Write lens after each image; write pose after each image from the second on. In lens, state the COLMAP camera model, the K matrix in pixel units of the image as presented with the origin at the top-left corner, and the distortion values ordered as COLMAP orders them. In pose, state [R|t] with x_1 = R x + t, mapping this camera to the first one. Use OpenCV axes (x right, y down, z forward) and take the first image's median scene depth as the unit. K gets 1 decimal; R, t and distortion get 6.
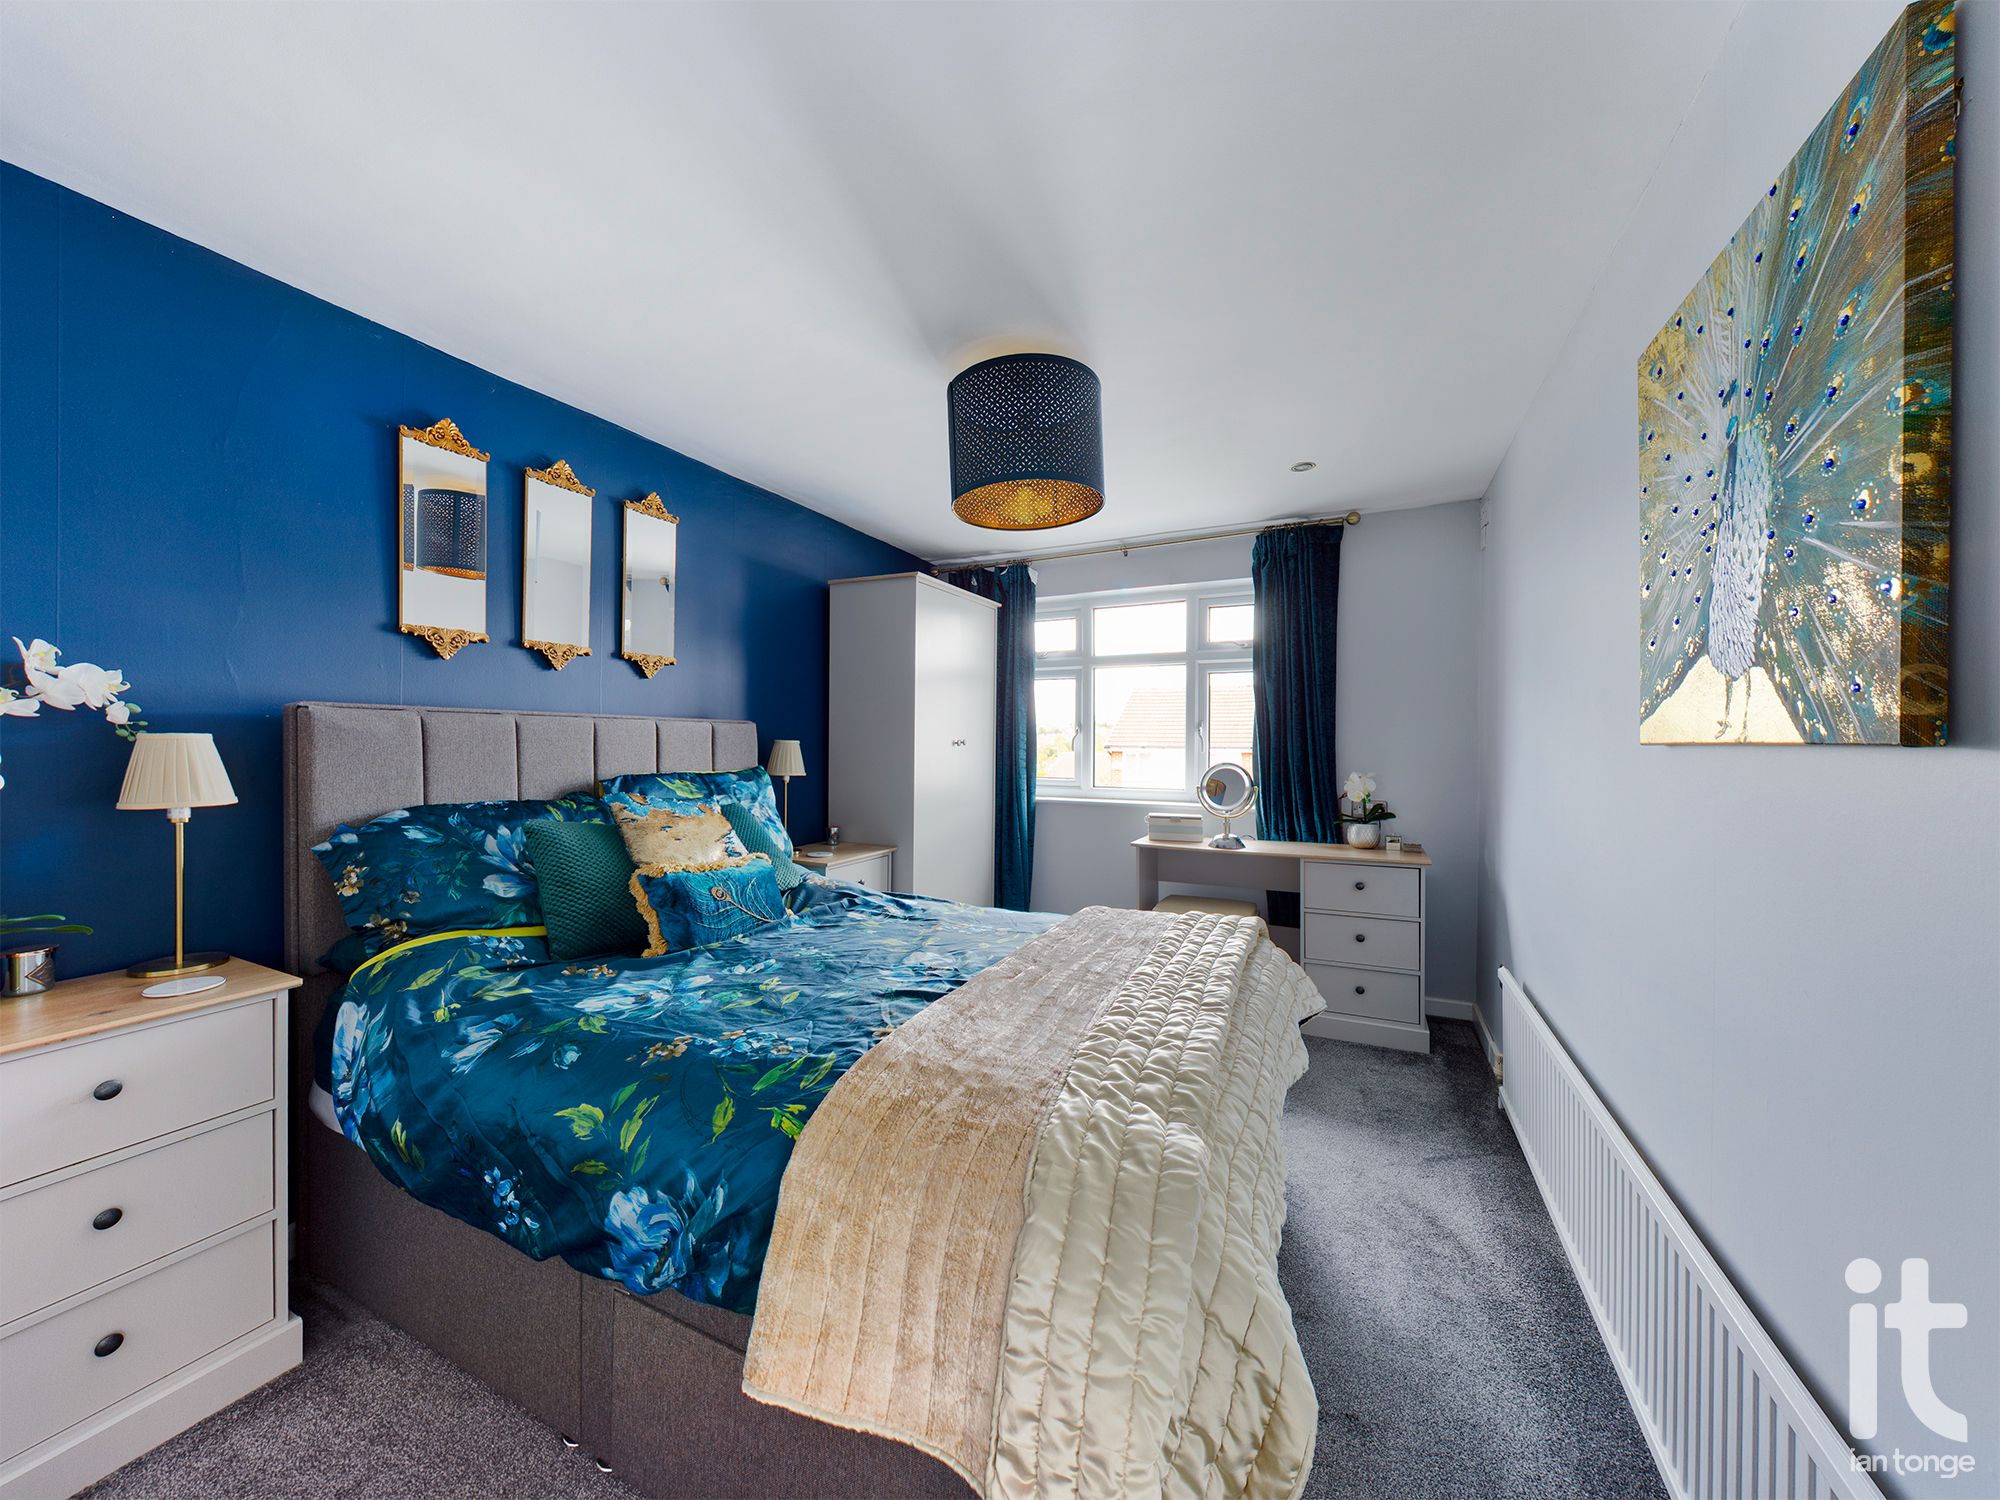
lens RADIAL K [[720.7, 0, 1000.0], [0, 720.7, 750.0], [0, 0, 1]] dist [0.000969, 0.000143]
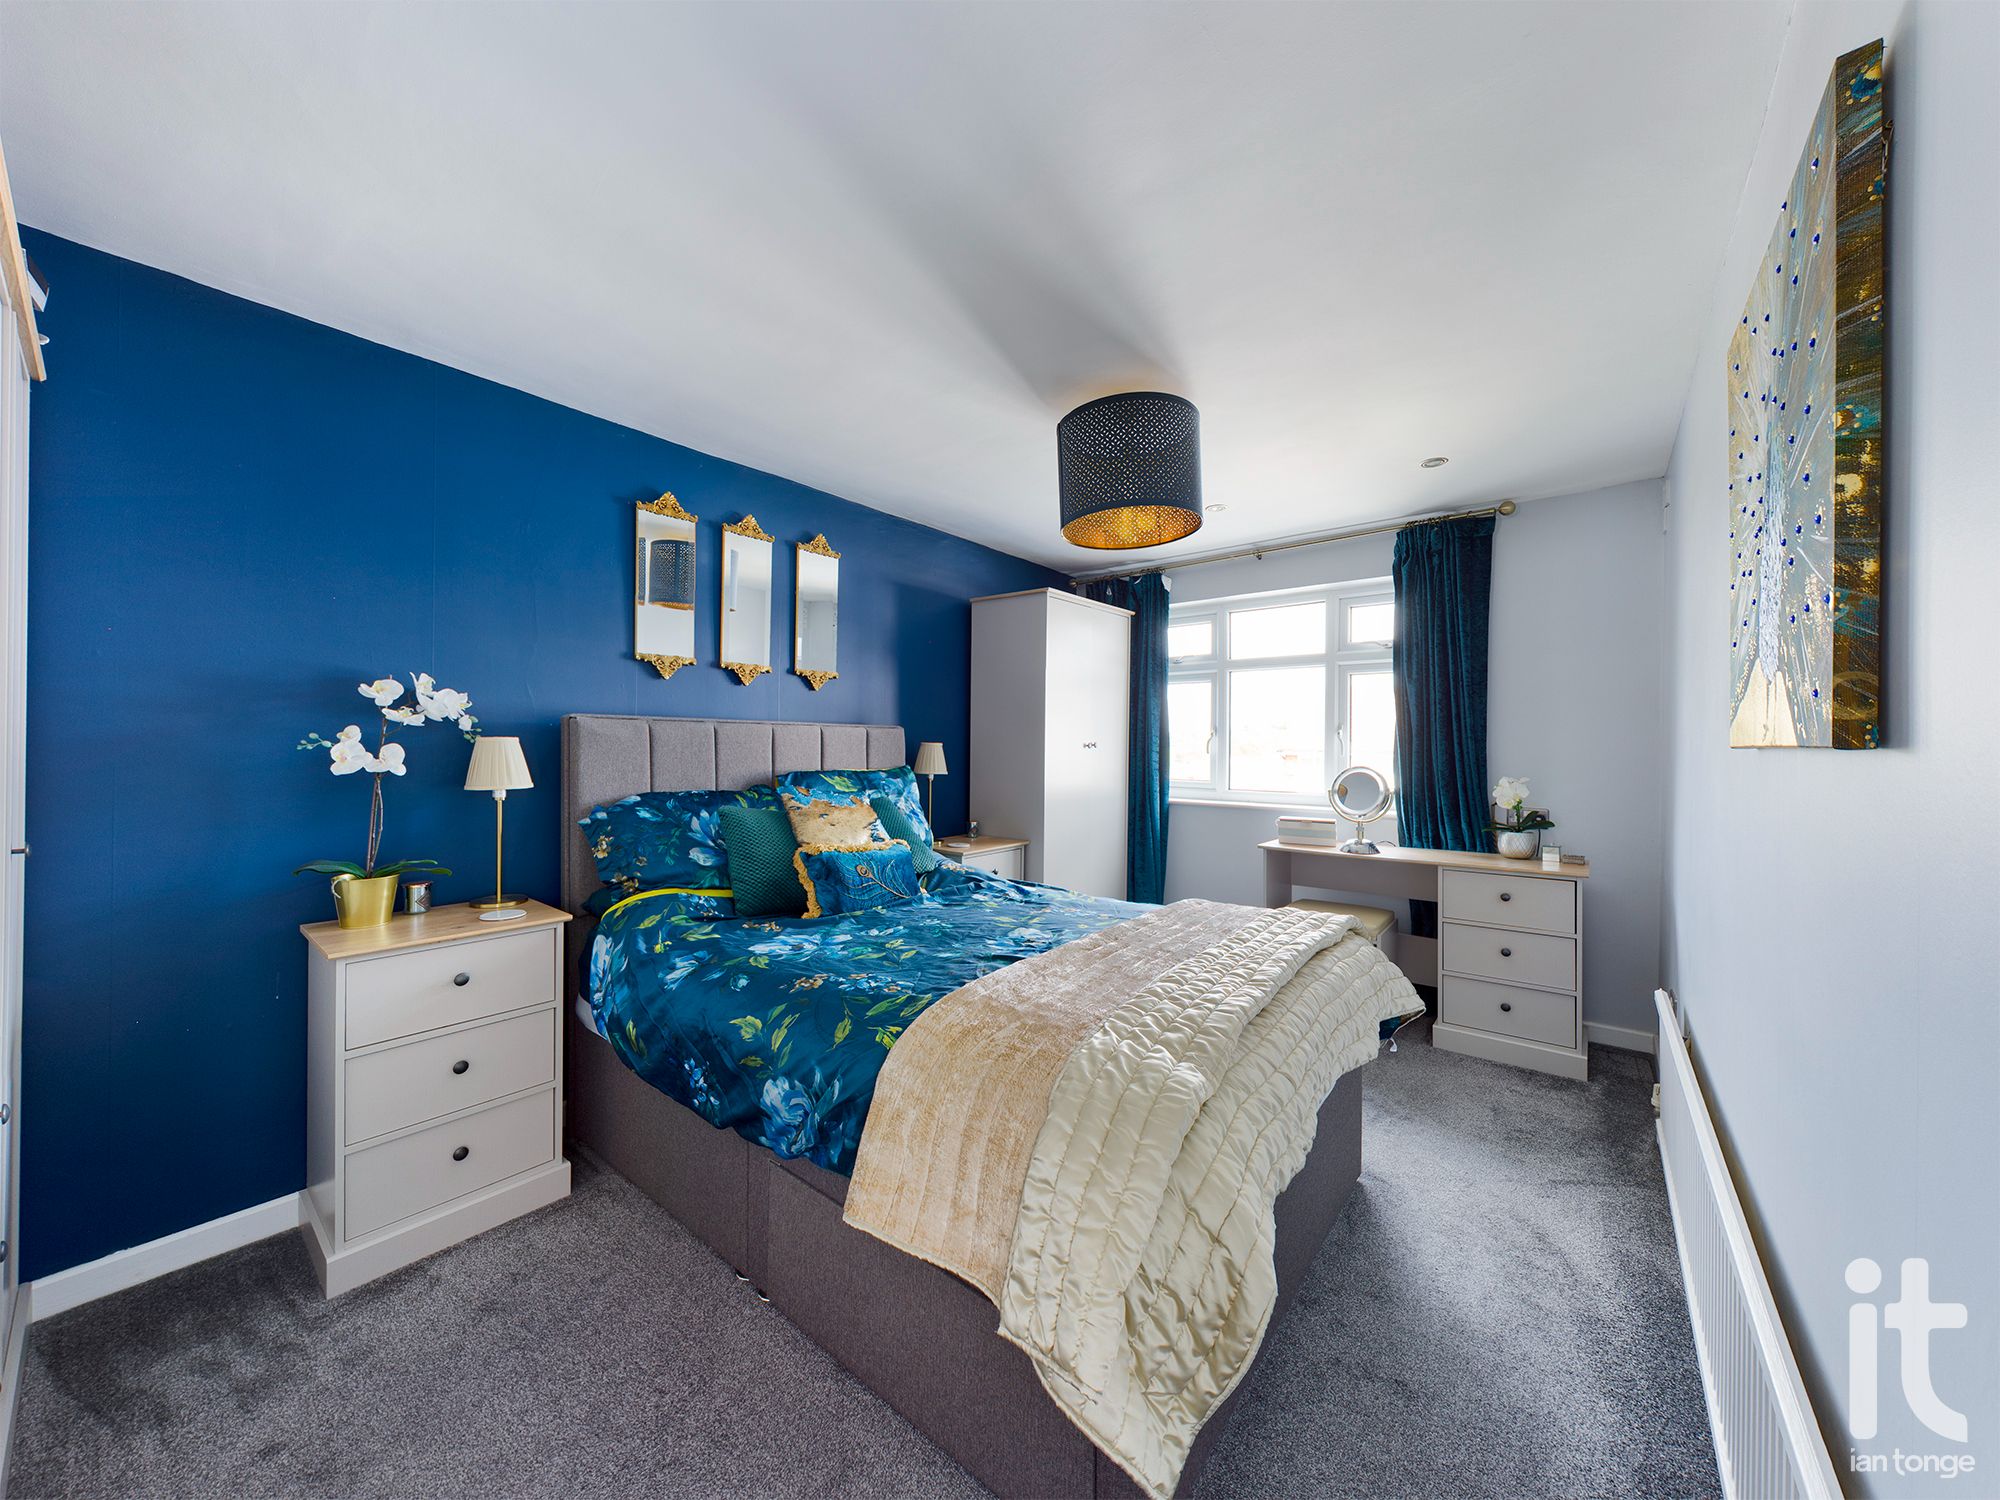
lens RADIAL K [[720.7, 0, 1000.0], [0, 720.7, 750.0], [0, 0, 1]] dist [0.000969, 0.000143]
pose [[0.973629, 0.003425, -0.228110, 0.136001], [-0.004326, 0.999985, -0.003451, 0.002512], [0.228095, 0.004347, 0.973629, -0.148946]]
